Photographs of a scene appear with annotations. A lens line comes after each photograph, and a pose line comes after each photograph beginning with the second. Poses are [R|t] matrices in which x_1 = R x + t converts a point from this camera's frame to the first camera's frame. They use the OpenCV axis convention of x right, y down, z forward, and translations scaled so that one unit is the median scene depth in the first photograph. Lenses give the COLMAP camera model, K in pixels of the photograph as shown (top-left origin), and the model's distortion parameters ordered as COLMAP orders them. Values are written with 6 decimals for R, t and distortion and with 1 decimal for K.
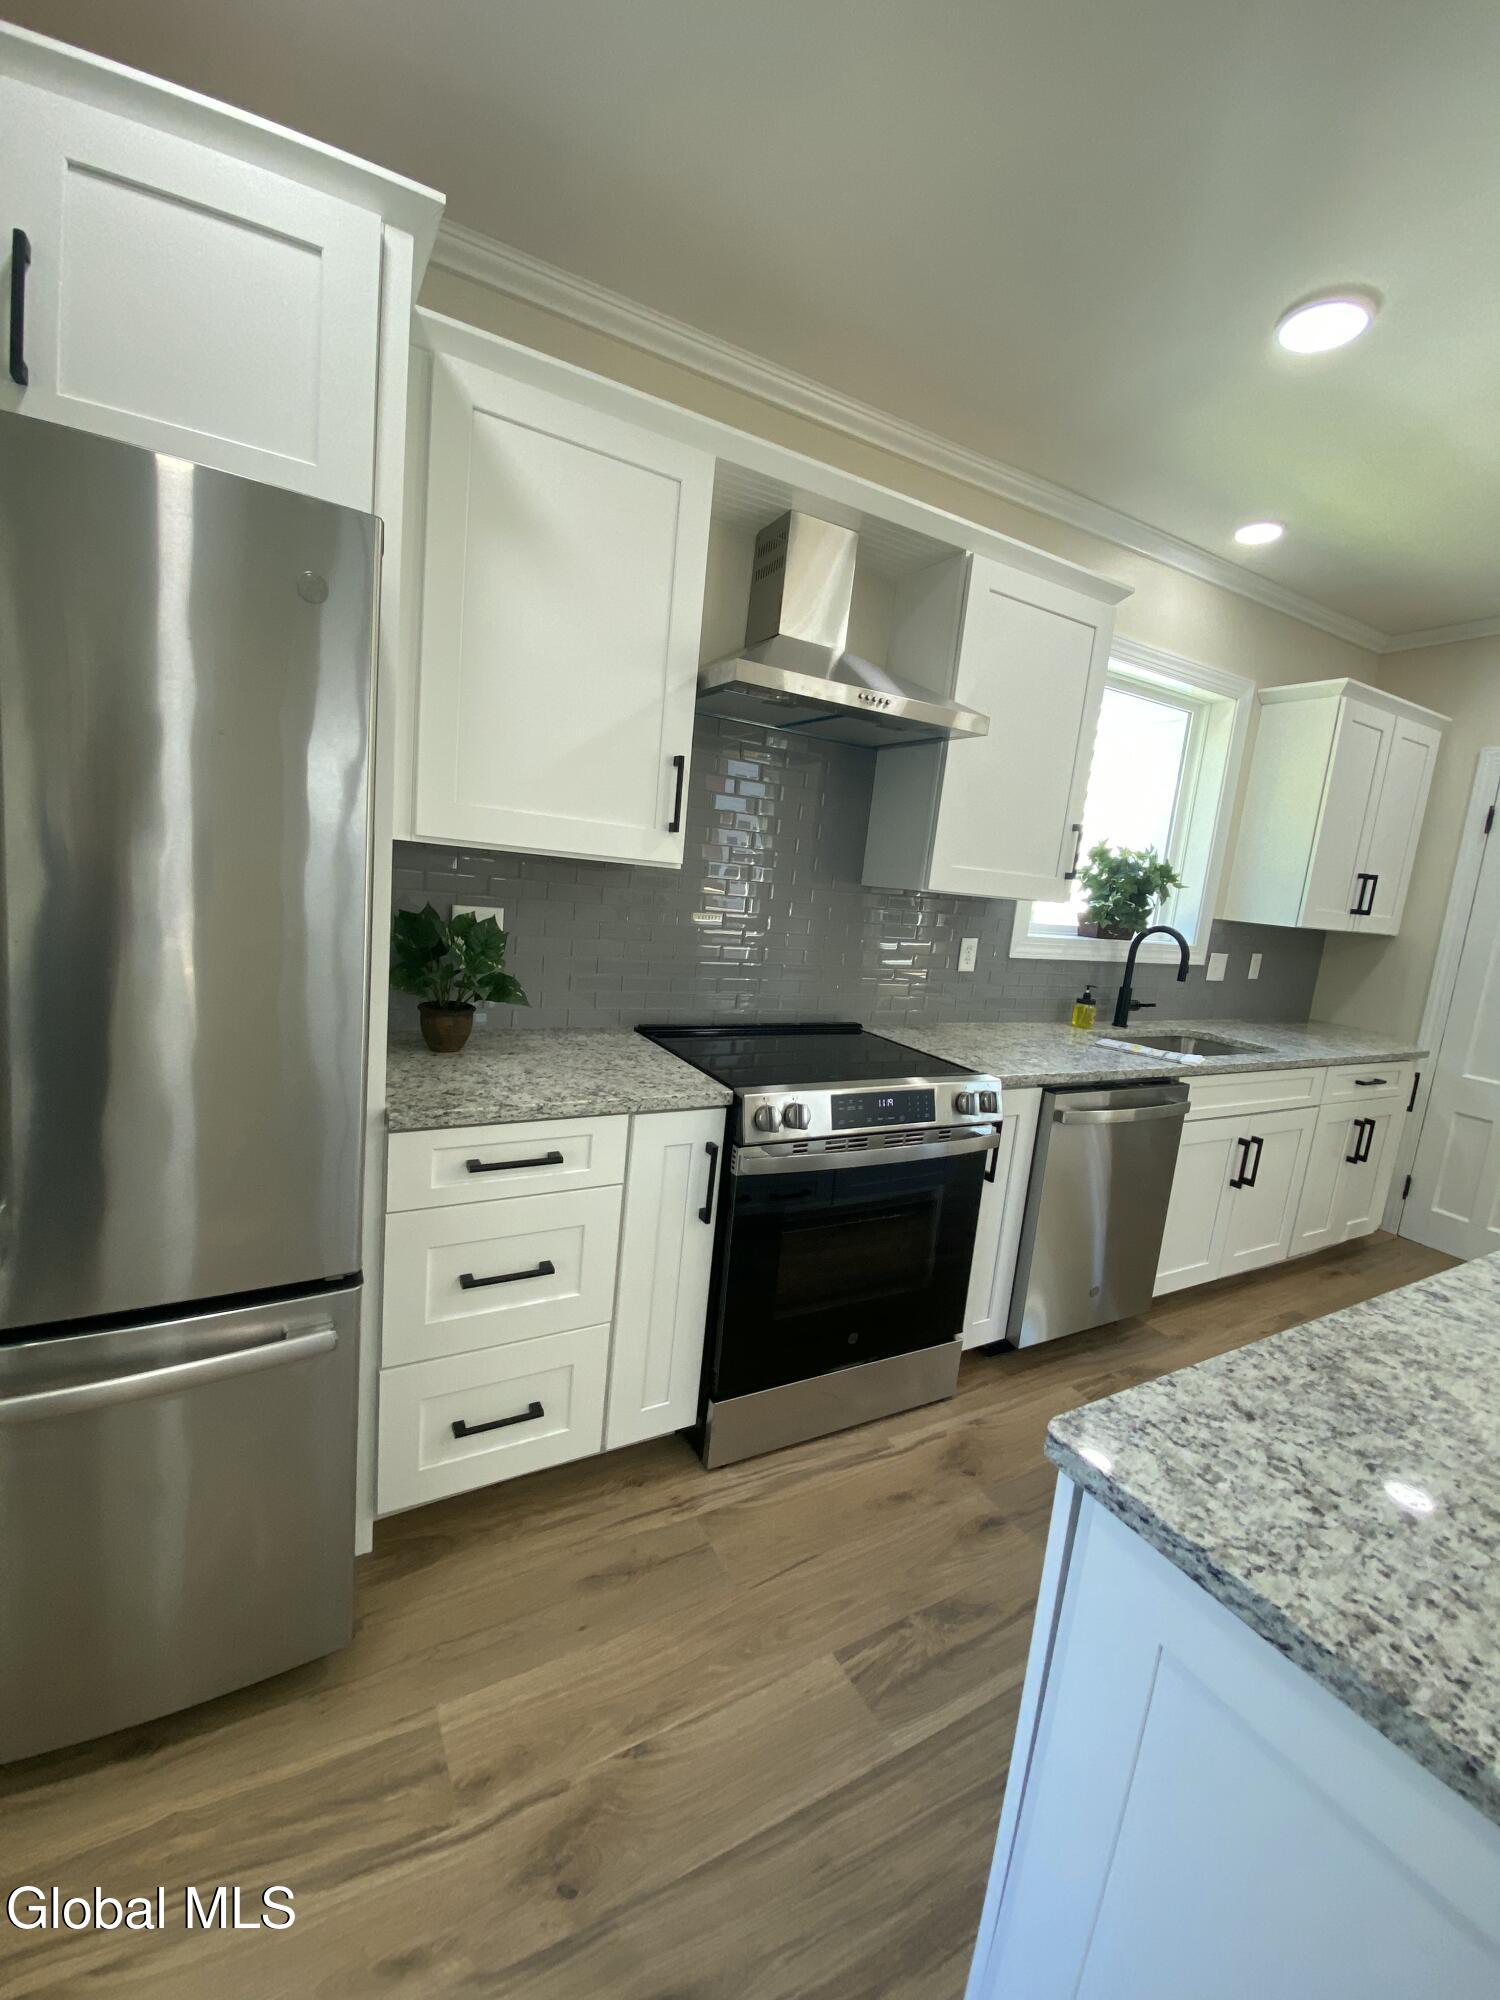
lens RADIAL K [[835.0, 0, 759.1], [0, 835.0, 996.0], [0, 0, 1]] dist [0.037462, -0.028110]
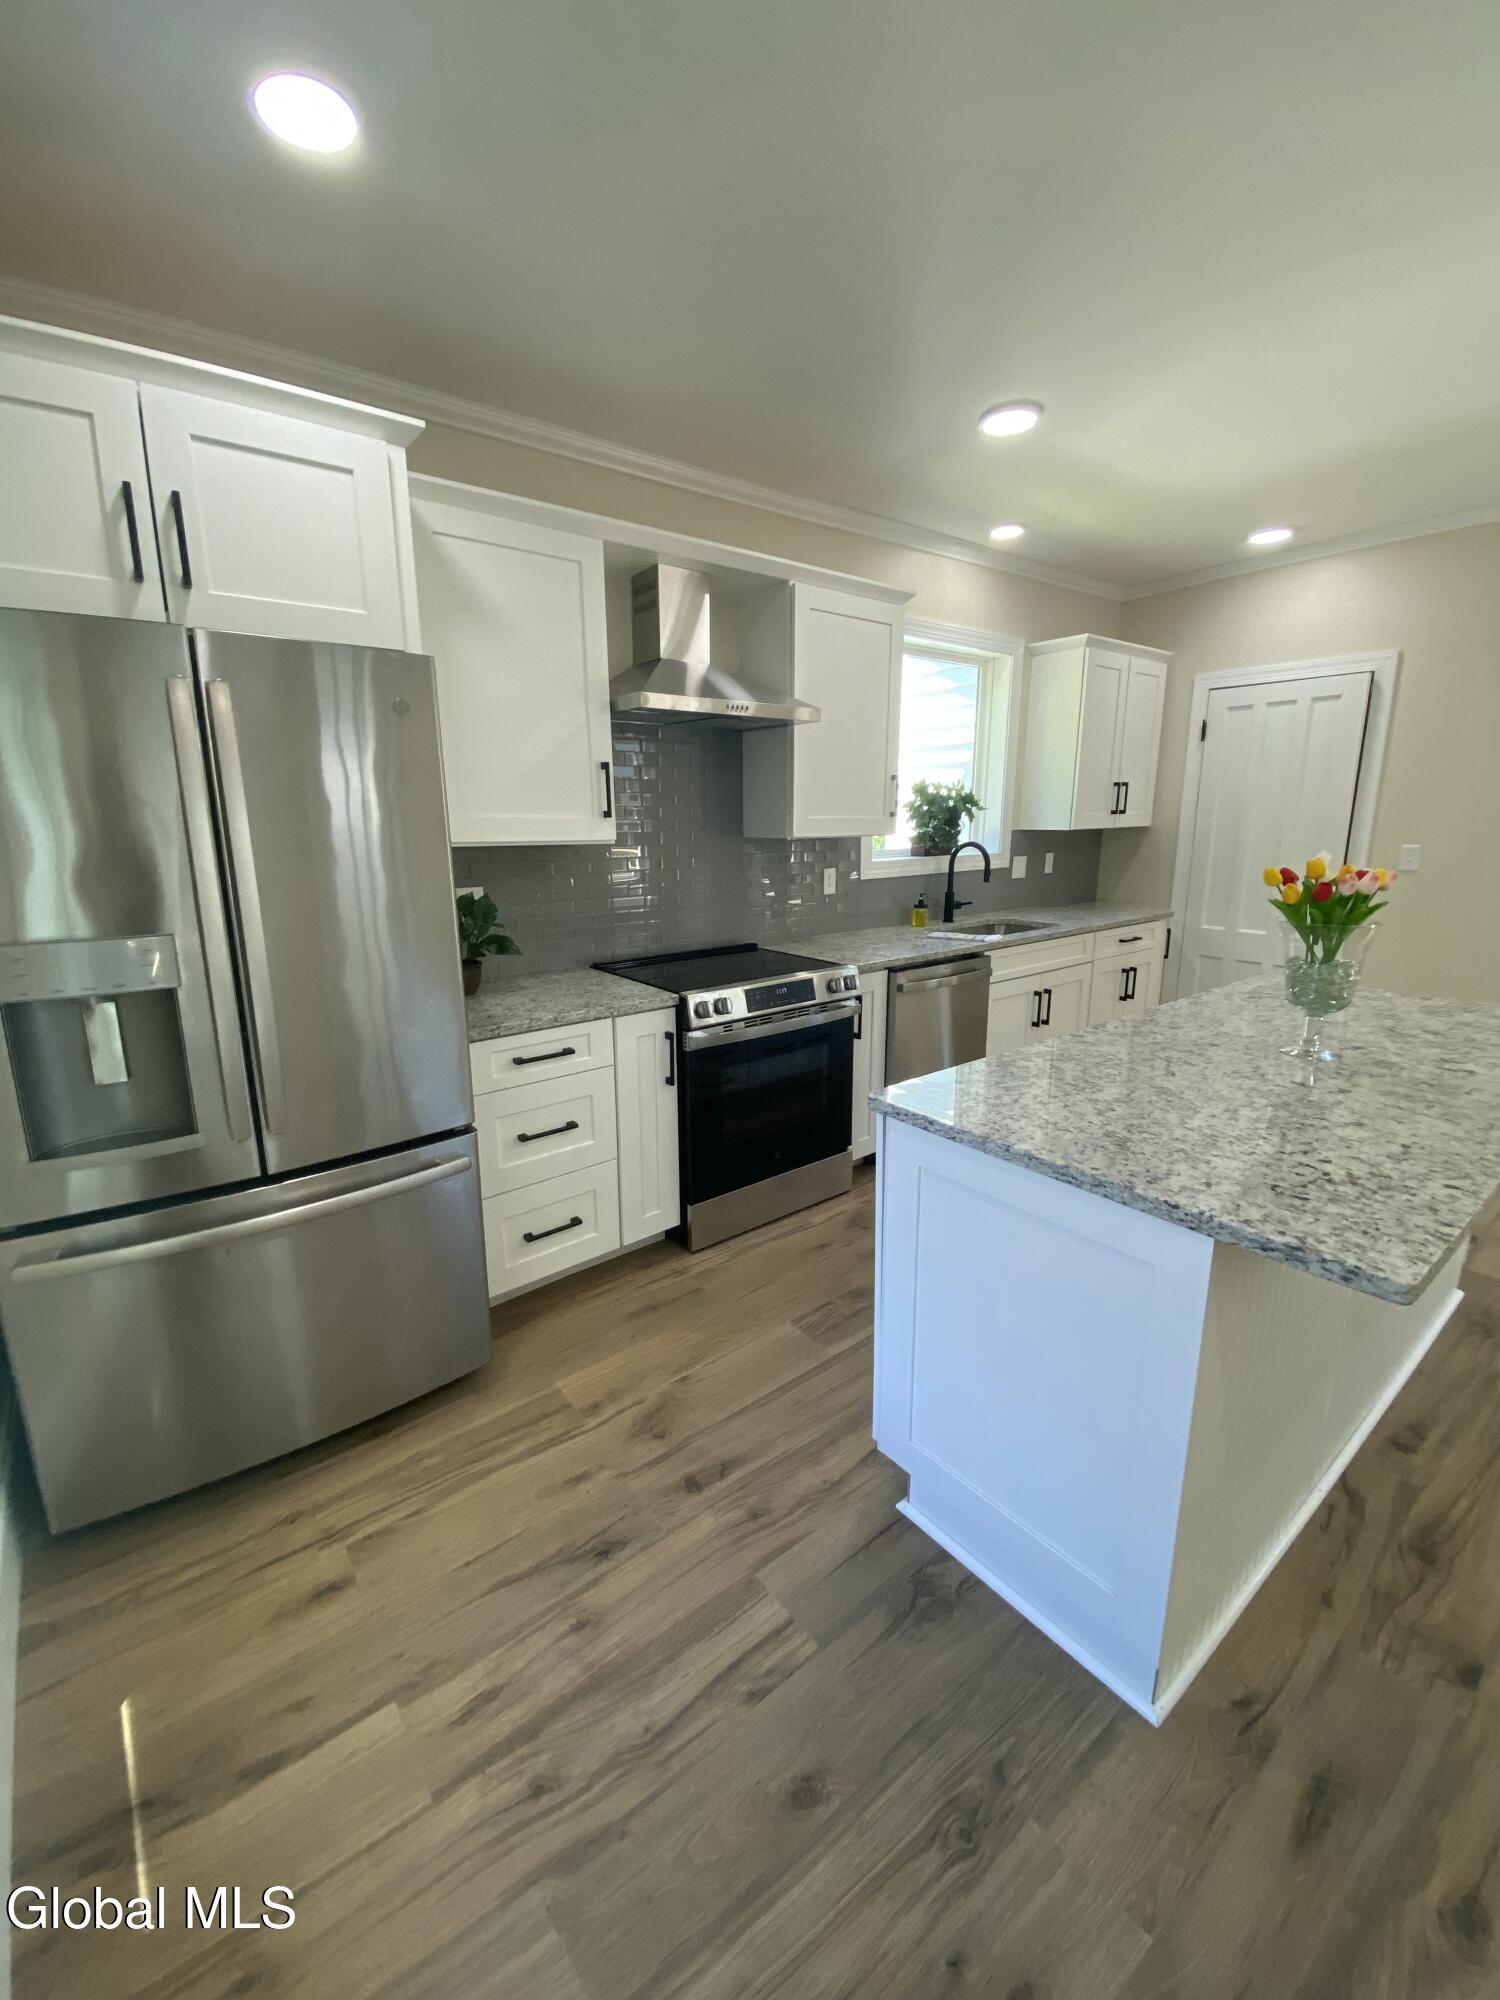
lens RADIAL K [[835.2, 0, 750.0], [0, 835.2, 1000.0], [0, 0, 1]] dist [0.050450, -0.000039]
pose [[0.984102, -0.133483, 0.117154, -0.063941], [0.124232, 0.988773, 0.083035, 0.013487], [-0.126923, -0.067161, 0.989636, -0.375988]]
